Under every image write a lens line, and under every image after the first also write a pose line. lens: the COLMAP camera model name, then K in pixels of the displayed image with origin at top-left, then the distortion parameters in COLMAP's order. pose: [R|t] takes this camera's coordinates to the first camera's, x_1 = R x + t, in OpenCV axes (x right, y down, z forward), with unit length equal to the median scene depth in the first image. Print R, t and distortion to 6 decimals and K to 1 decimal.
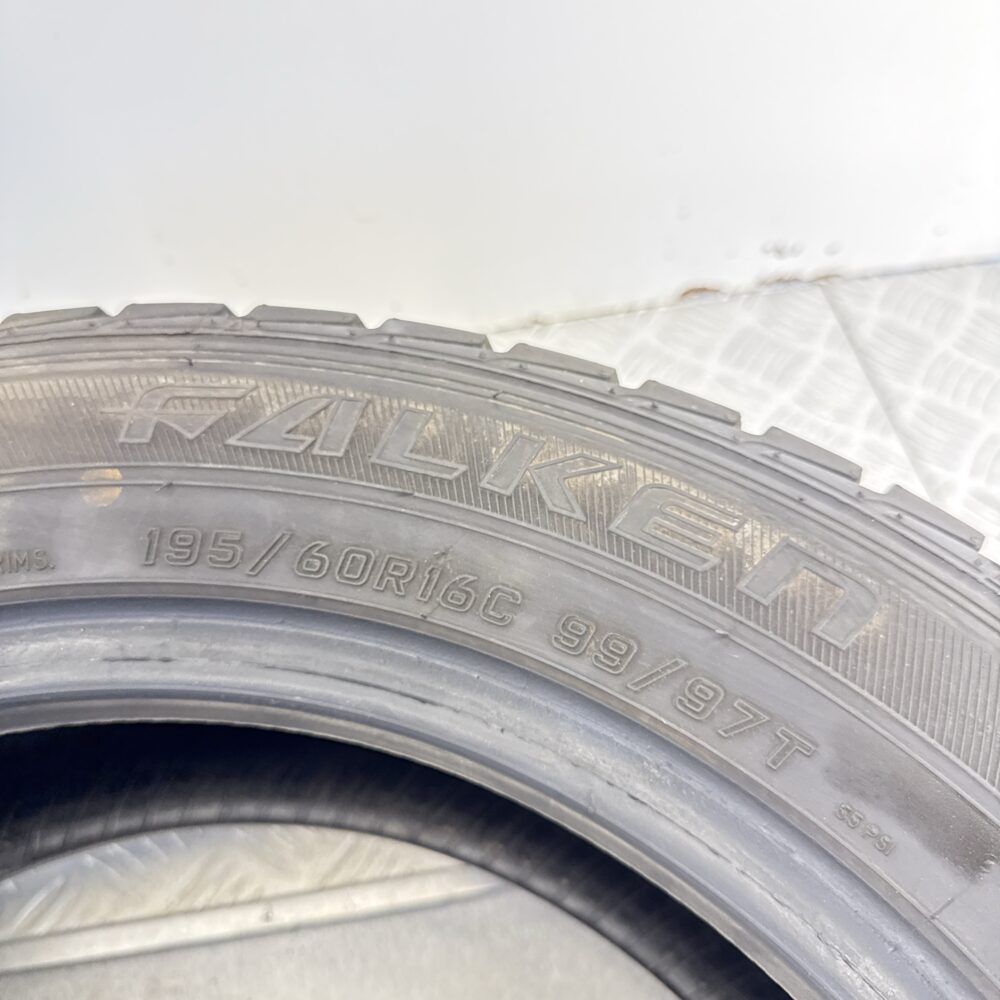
lens RADIAL K [[941.1, 0, 495.1], [0, 941.1, 495.8], [0, 0, 1]] dist [0.063635, -0.126036]
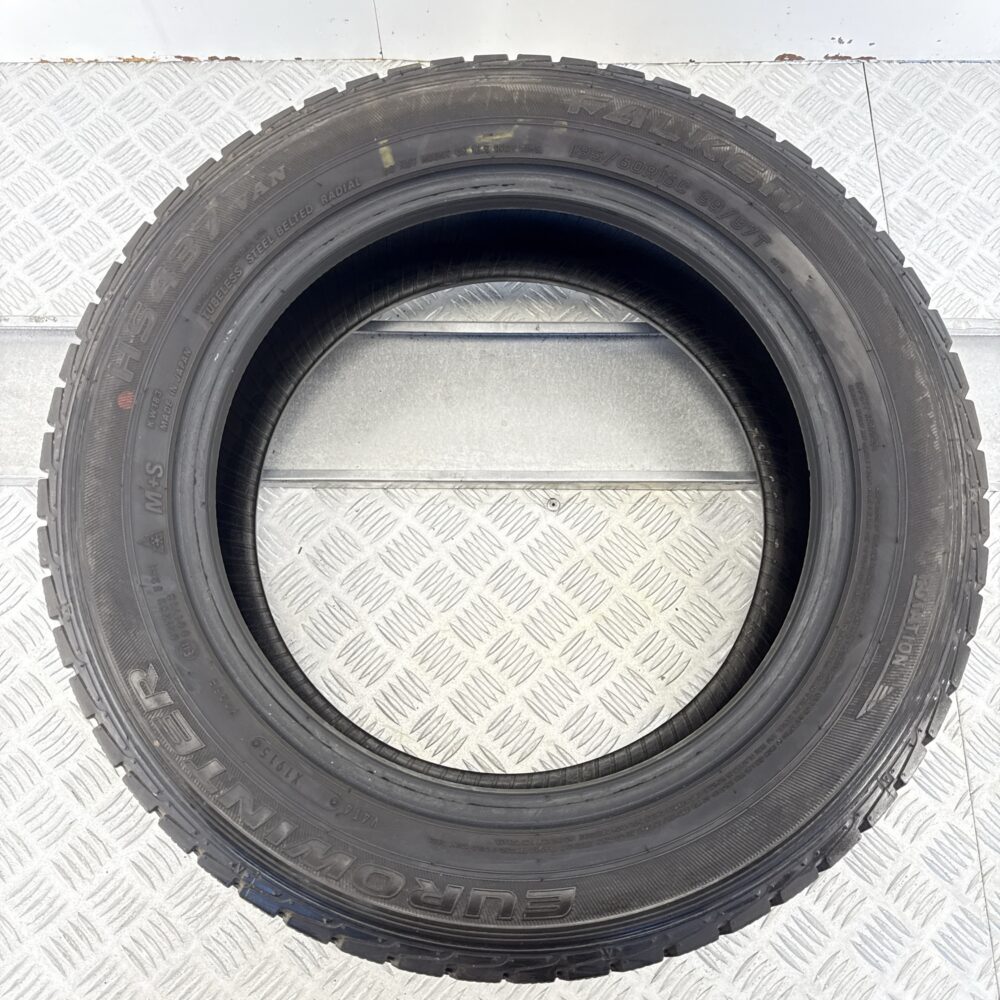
lens RADIAL K [[941.1, 0, 495.1], [0, 941.1, 495.8], [0, 0, 1]] dist [0.063635, -0.126036]
pose [[0.987465, 0.156719, -0.018774, -0.376817], [-0.143678, 0.941729, 0.304142, 0.210848], [0.065345, -0.297633, 0.952442, -2.277505]]
